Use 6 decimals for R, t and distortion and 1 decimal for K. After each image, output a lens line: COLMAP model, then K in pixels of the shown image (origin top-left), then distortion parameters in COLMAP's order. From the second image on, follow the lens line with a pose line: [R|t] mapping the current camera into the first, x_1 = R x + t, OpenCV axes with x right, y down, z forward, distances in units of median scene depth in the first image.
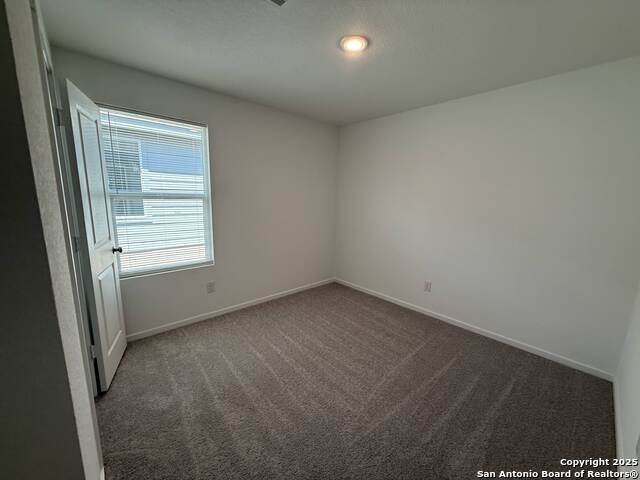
lens RADIAL K [[255.4, 0, 317.1], [0, 255.4, 241.3], [0, 0, 1]] dist [-0.001724, -0.000177]
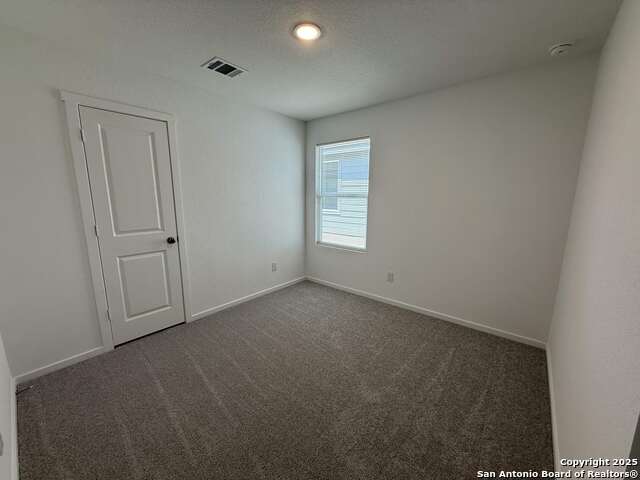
lens RADIAL K [[255.4, 0, 317.1], [0, 255.4, 241.3], [0, 0, 1]] dist [-0.001724, -0.000177]
pose [[0.147081, 0.143714, -0.978628, 0.814950], [-0.180435, 0.976686, 0.116310, -0.069478], [0.972528, 0.159472, 0.169583, 0.658911]]
